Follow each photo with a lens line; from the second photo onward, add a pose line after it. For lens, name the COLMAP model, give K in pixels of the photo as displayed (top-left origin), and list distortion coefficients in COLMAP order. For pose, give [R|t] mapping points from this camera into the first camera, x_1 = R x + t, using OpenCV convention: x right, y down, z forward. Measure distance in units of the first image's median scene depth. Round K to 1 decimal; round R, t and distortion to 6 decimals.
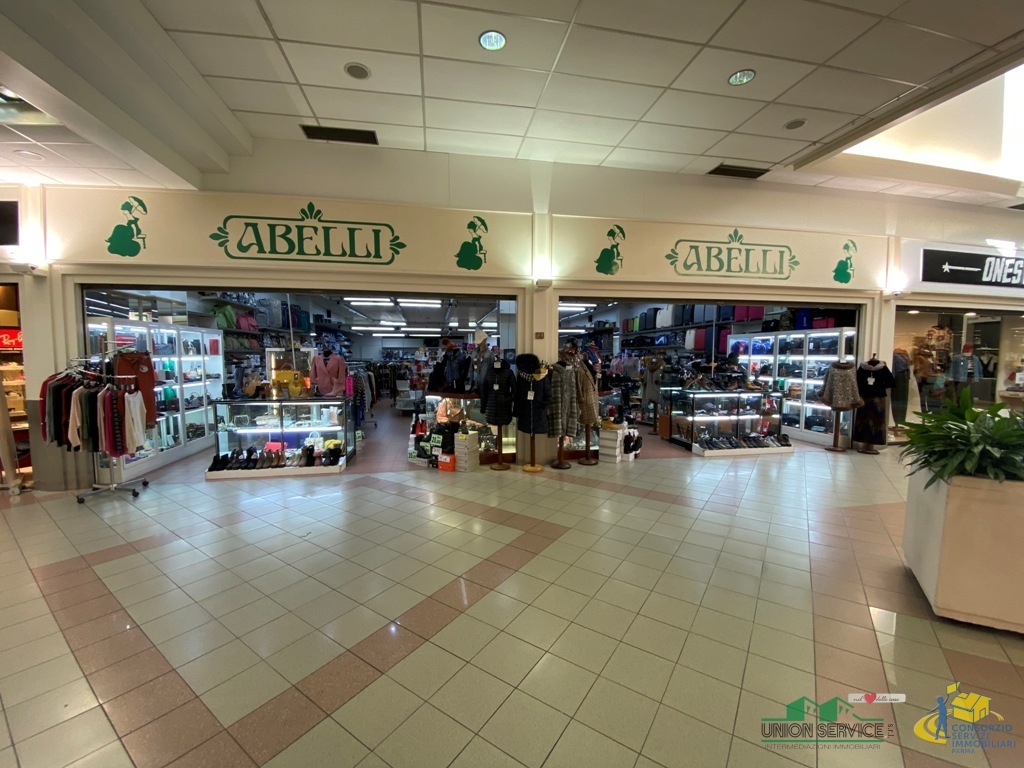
lens RADIAL K [[442.8, 0, 541.1], [0, 442.8, 387.6], [0, 0, 1]] dist [0.016483, -0.018018]
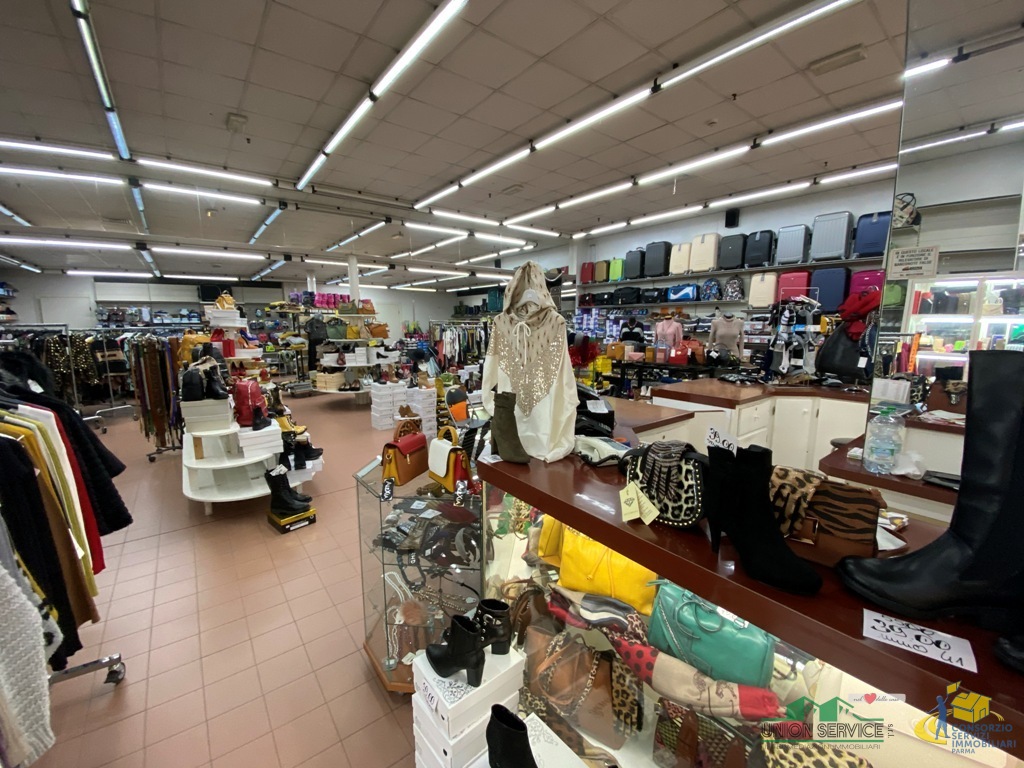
lens RADIAL K [[442.8, 0, 548.3], [0, 442.8, 385.9], [0, 0, 1]] dist [0.016483, -0.018018]
pose [[0.900727, -0.063509, 0.429718, -0.183101], [0.032217, 0.996297, 0.079716, -0.031079], [-0.433189, -0.057958, 0.899438, 0.501266]]
